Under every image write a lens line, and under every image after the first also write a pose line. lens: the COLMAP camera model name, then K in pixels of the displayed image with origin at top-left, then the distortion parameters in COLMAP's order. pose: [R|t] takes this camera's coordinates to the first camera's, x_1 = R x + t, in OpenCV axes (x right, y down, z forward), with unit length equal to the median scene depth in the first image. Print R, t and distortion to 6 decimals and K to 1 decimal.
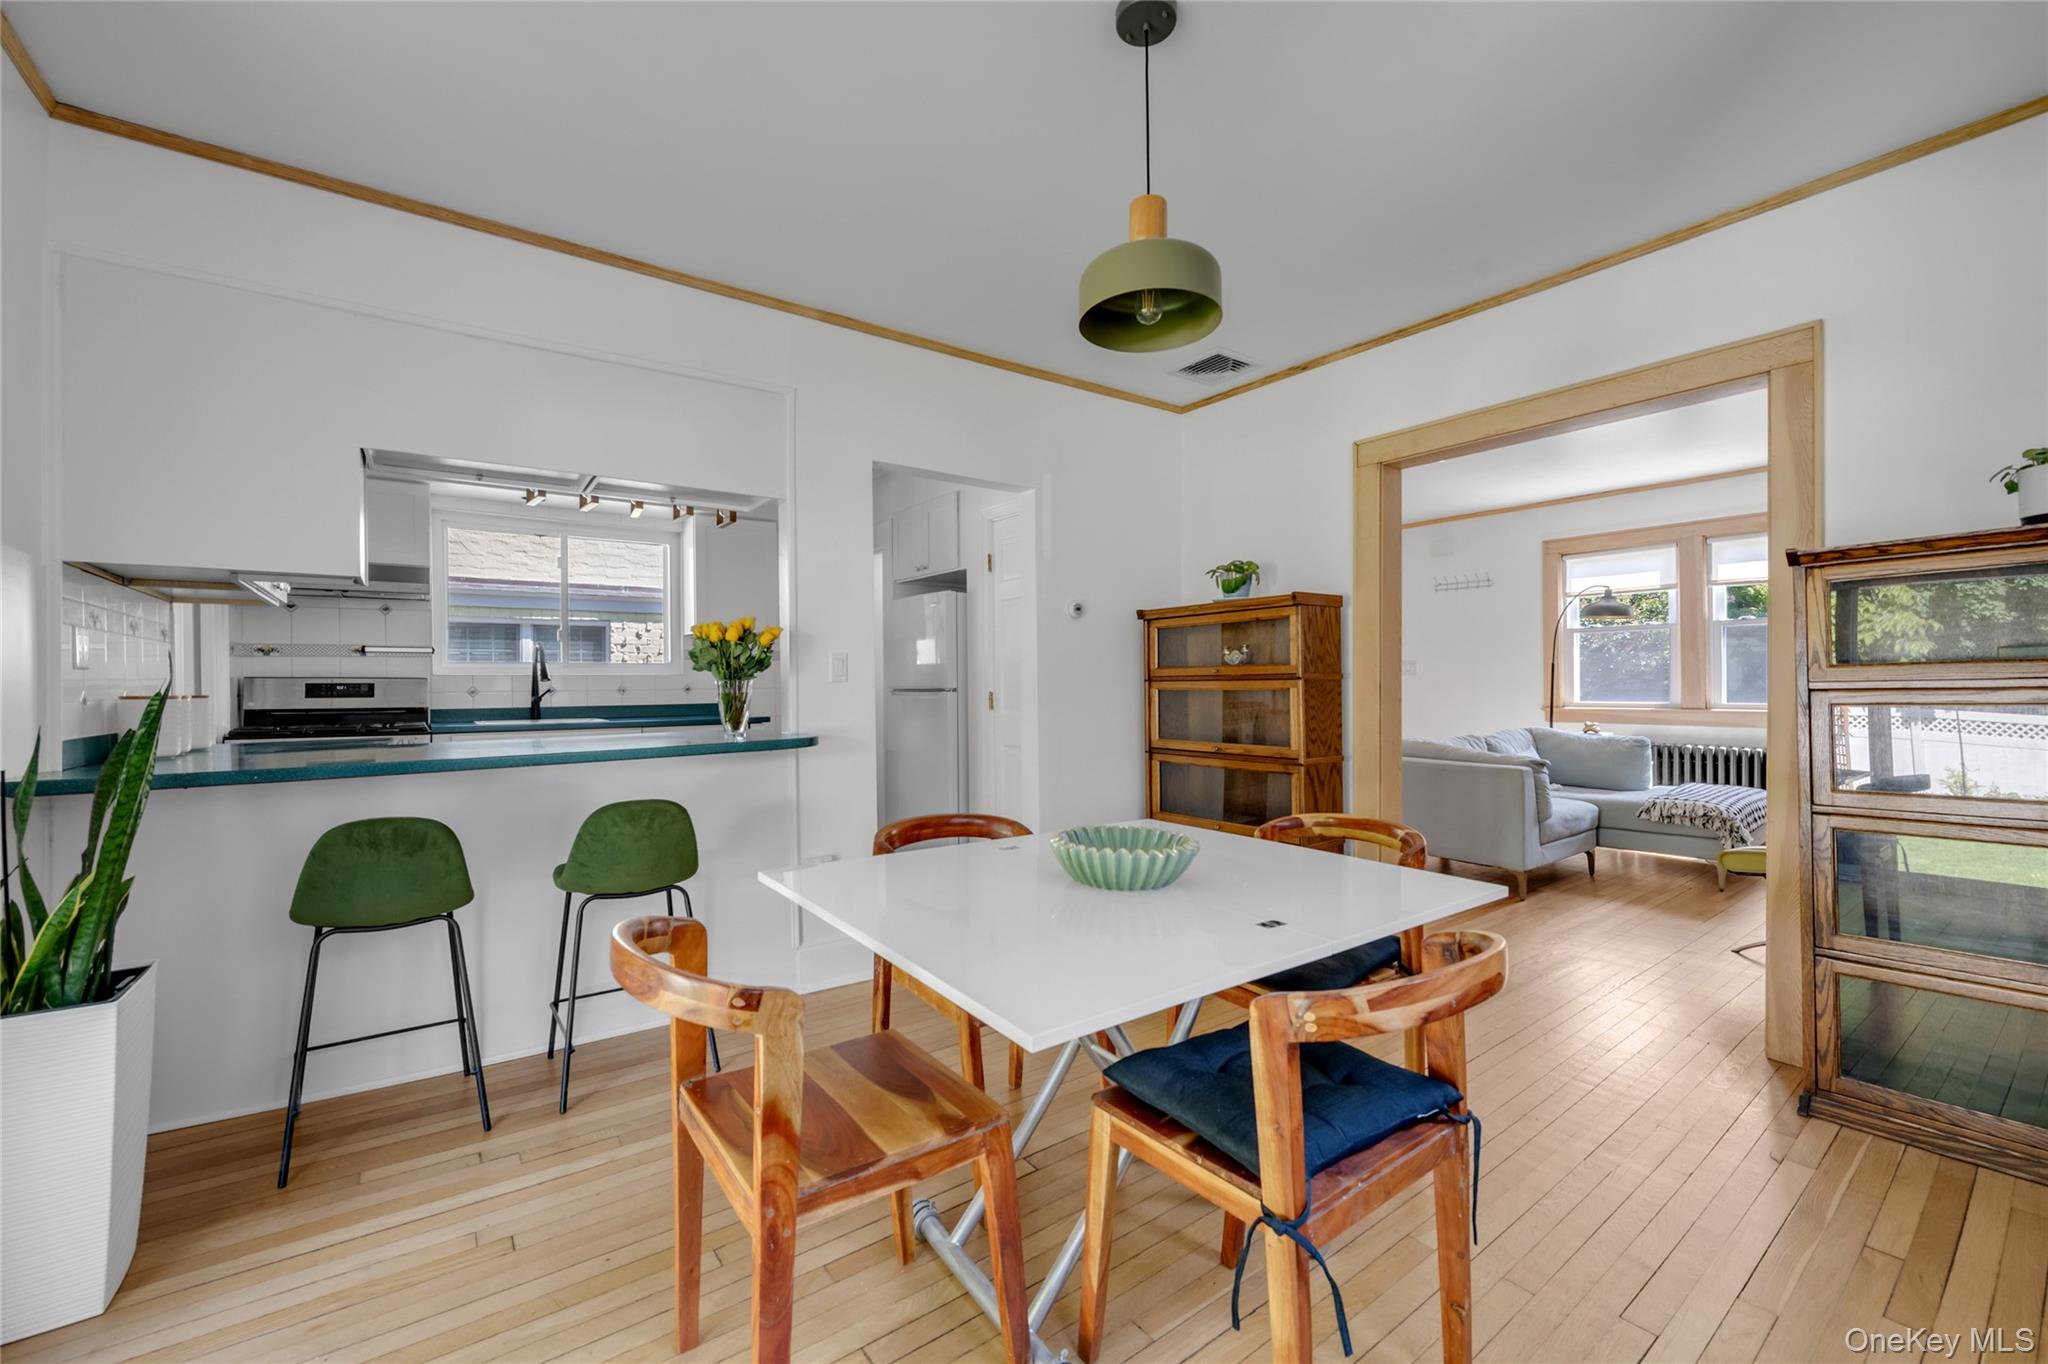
lens RADIAL K [[825.6, 0, 1019.4], [0, 825.6, 686.3], [0, 0, 1]] dist [0.000310, -0.005117]
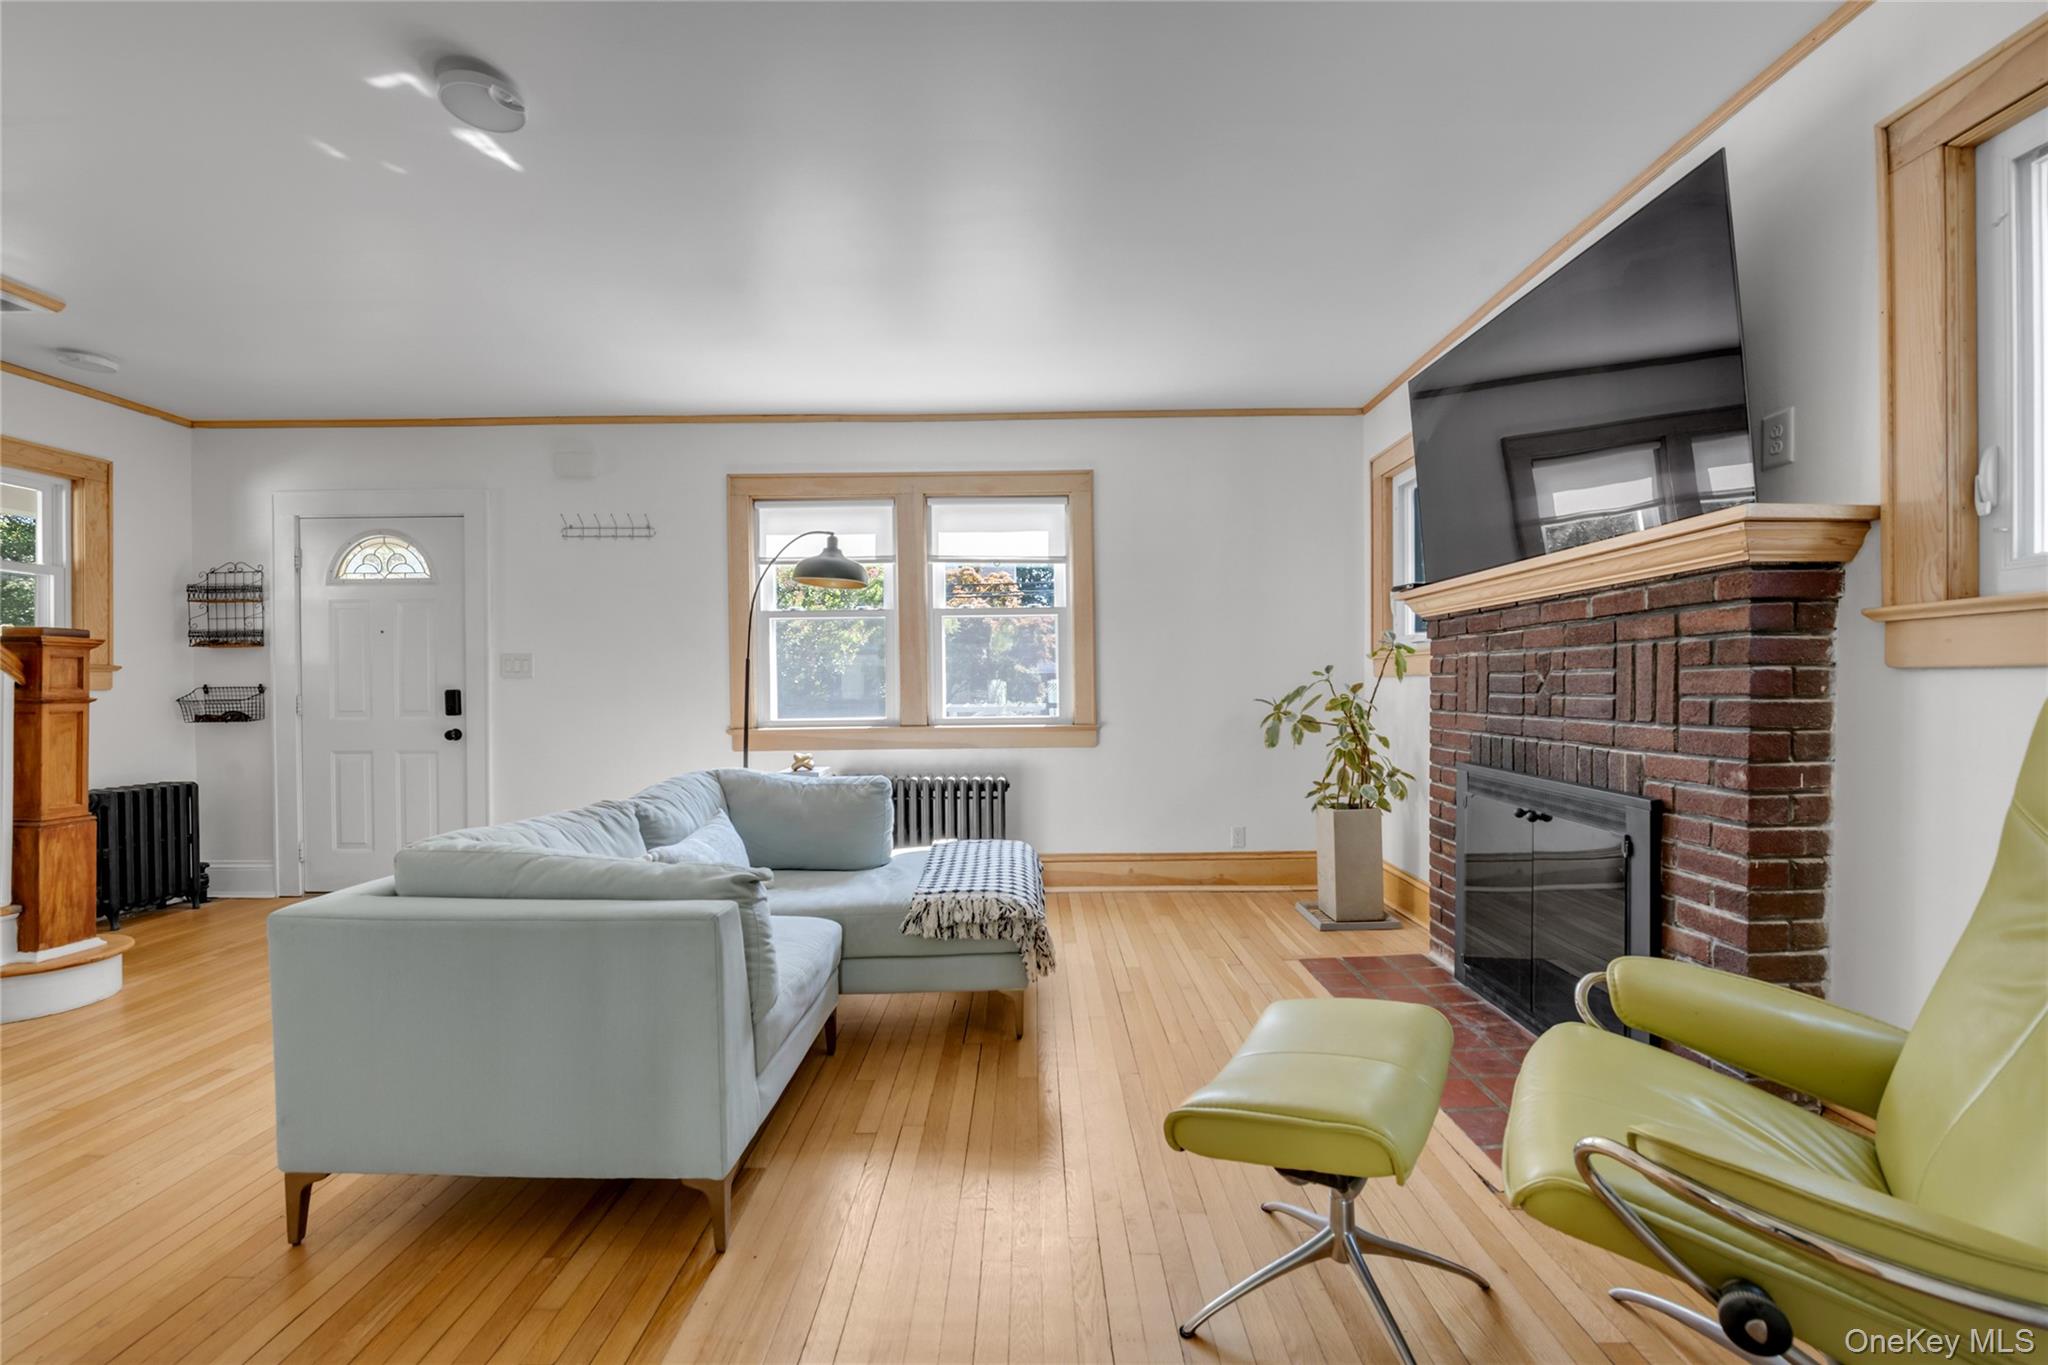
lens RADIAL K [[825.6, 0, 1019.4], [0, 825.6, 686.8], [0, 0, 1]] dist [0.000310, -0.005117]
pose [[0.598334, 0.007564, 0.801211, 0.288121], [0.006990, 0.999868, -0.014659, 0.003193], [-0.801216, 0.014371, 0.598202, 0.490889]]
